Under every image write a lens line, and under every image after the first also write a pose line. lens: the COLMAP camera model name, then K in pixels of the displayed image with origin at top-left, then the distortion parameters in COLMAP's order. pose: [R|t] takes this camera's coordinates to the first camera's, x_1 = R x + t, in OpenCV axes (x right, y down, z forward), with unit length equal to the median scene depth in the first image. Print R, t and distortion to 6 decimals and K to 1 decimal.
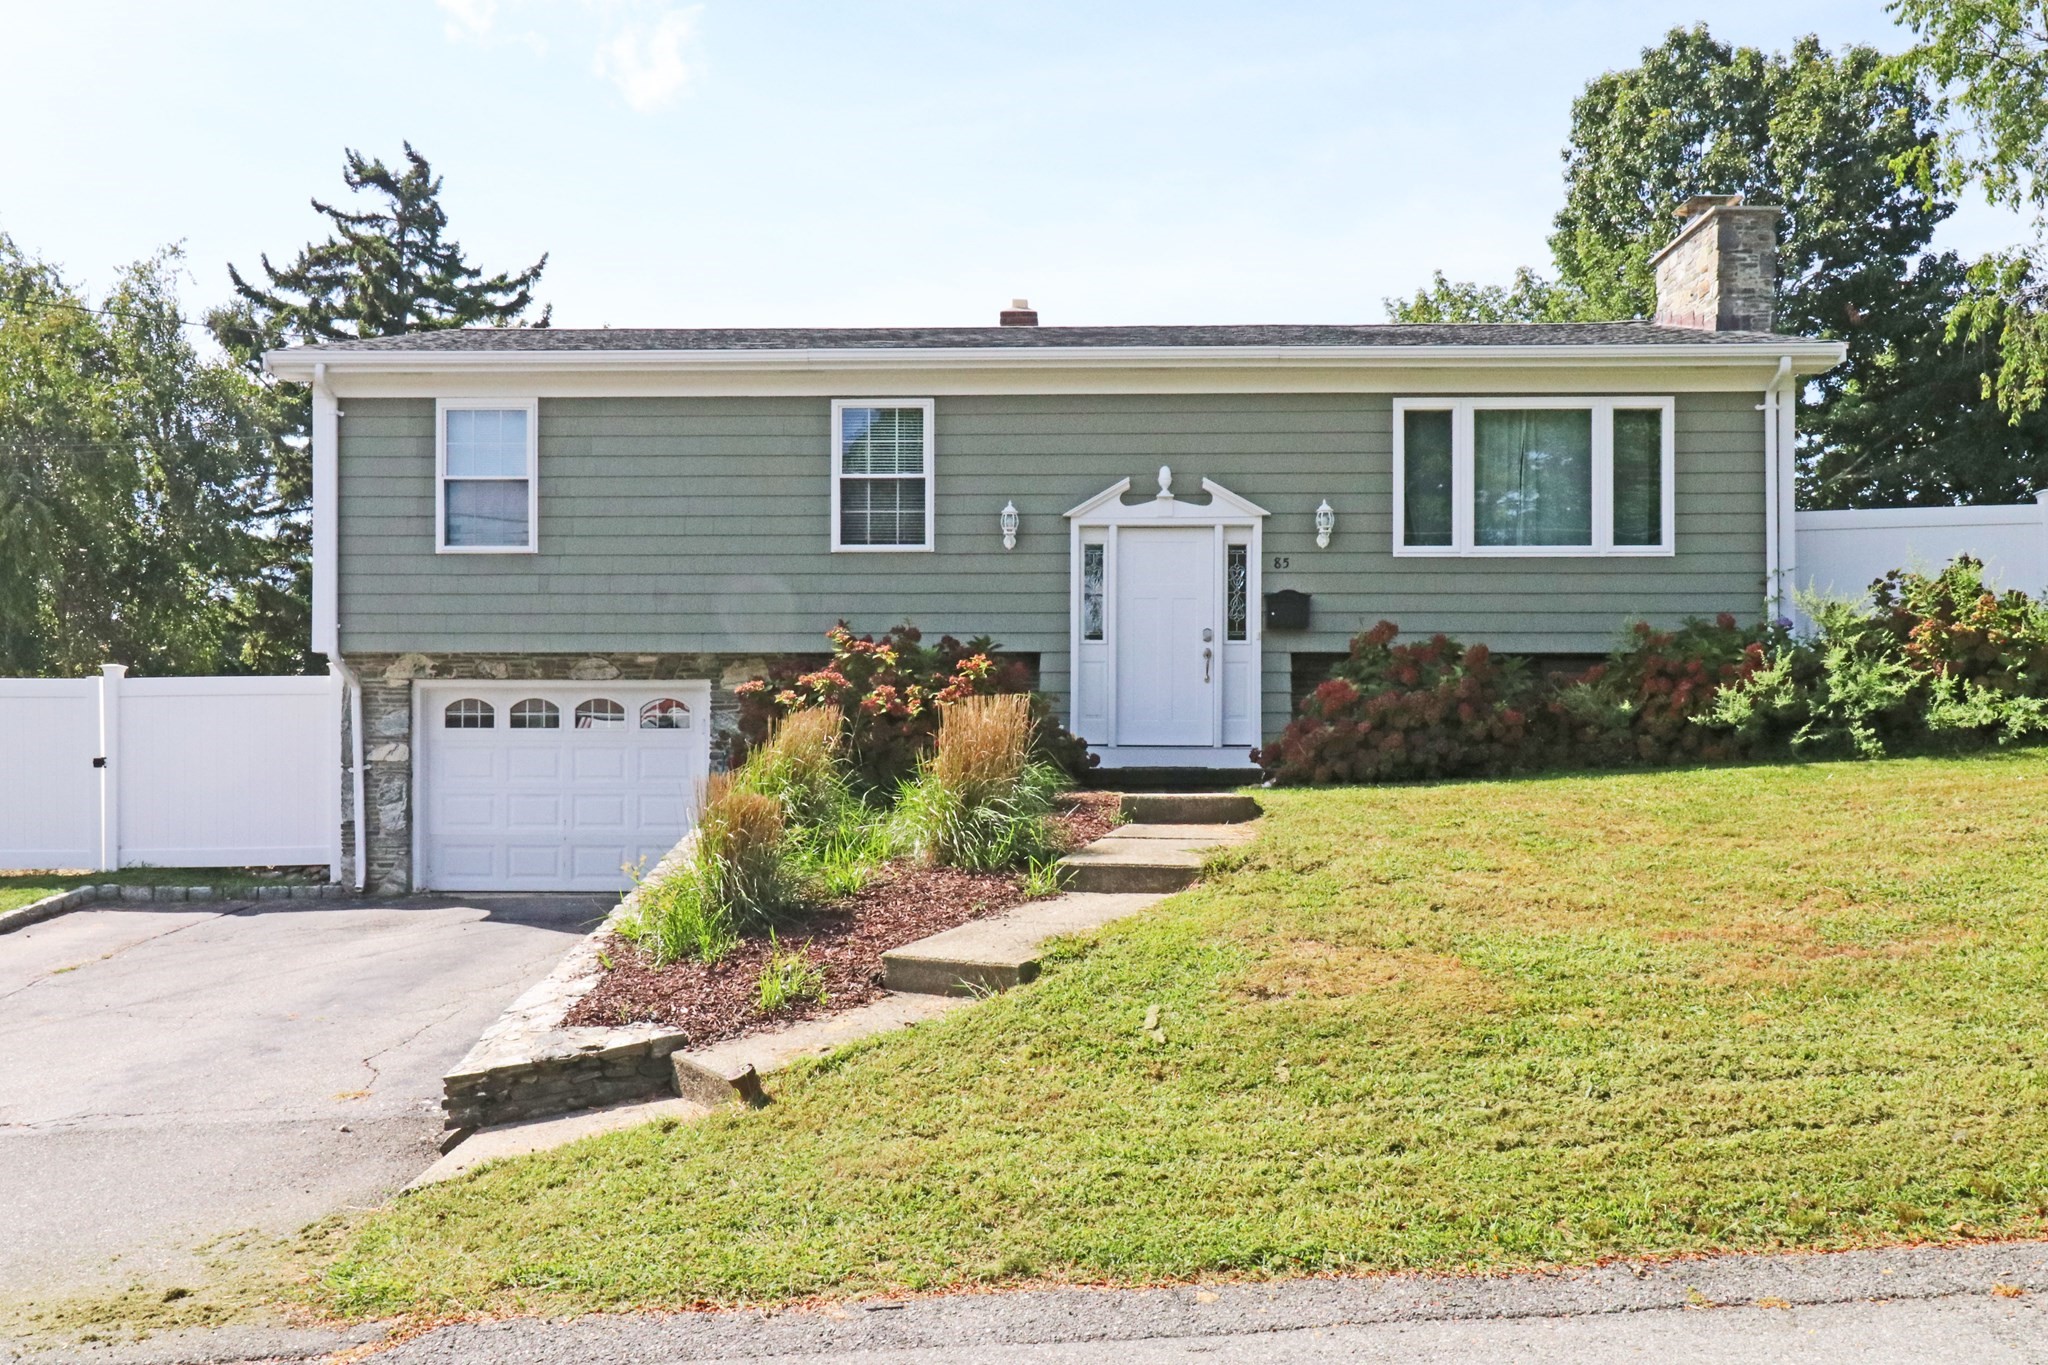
lens RADIAL K [[1717.4, 0, 1024.1], [0, 1717.4, 680.5], [0, 0, 1]] dist [-0.005532, 0.003235]
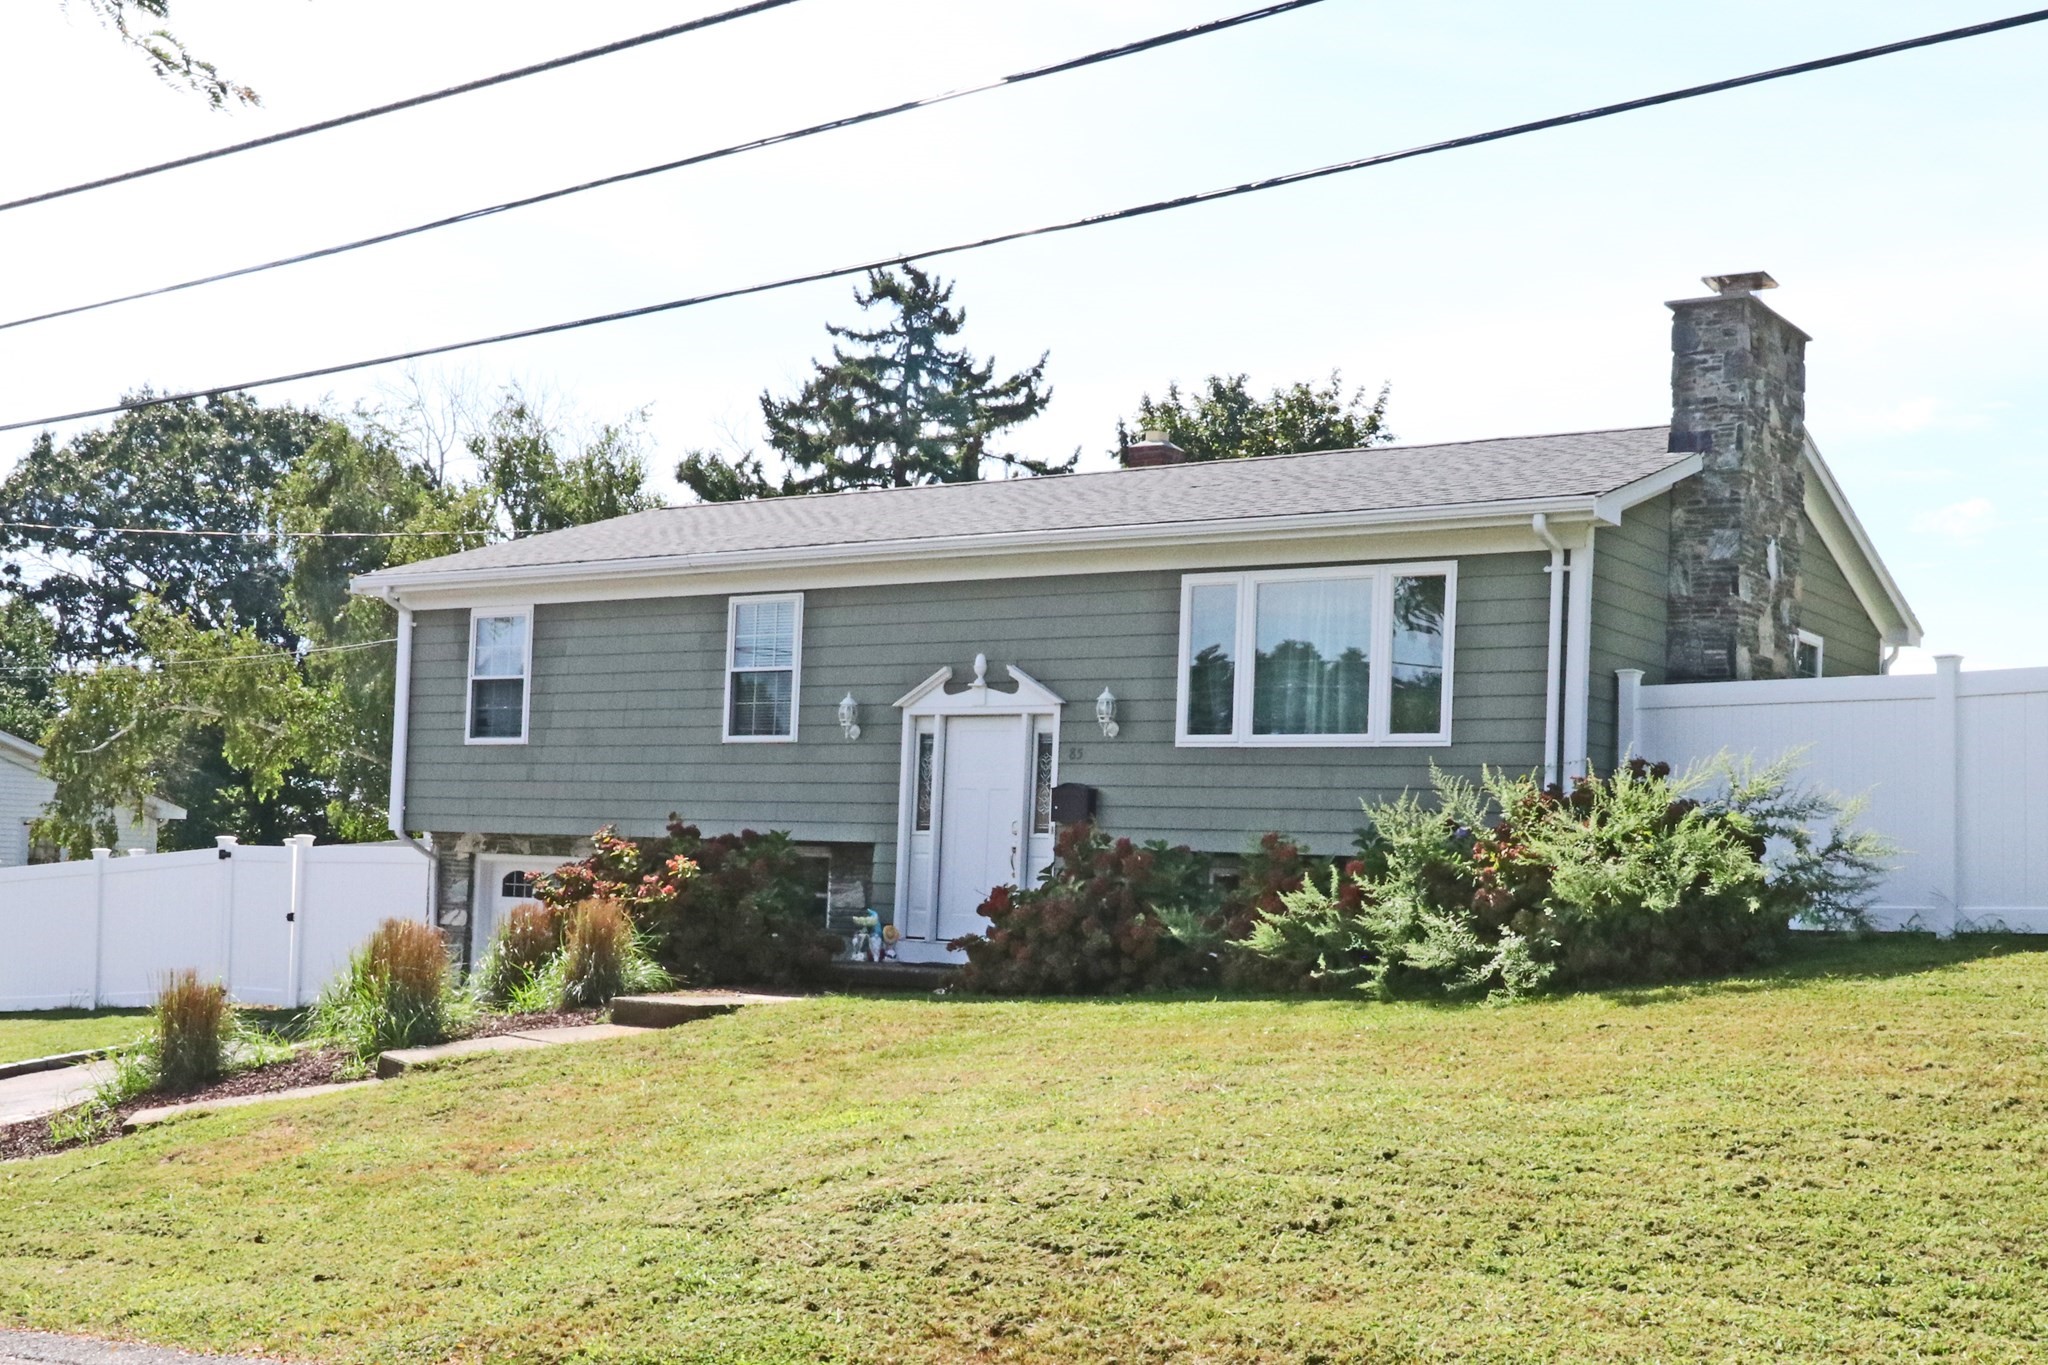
lens RADIAL K [[1717.4, 0, 1024.4], [0, 1717.4, 682.5], [0, 0, 1]] dist [-0.005532, 0.003235]
pose [[0.908258, -0.017684, -0.418037, 0.512711], [-0.022689, 0.995555, -0.091411, -0.019935], [0.417795, 0.092510, 0.903819, 0.129797]]
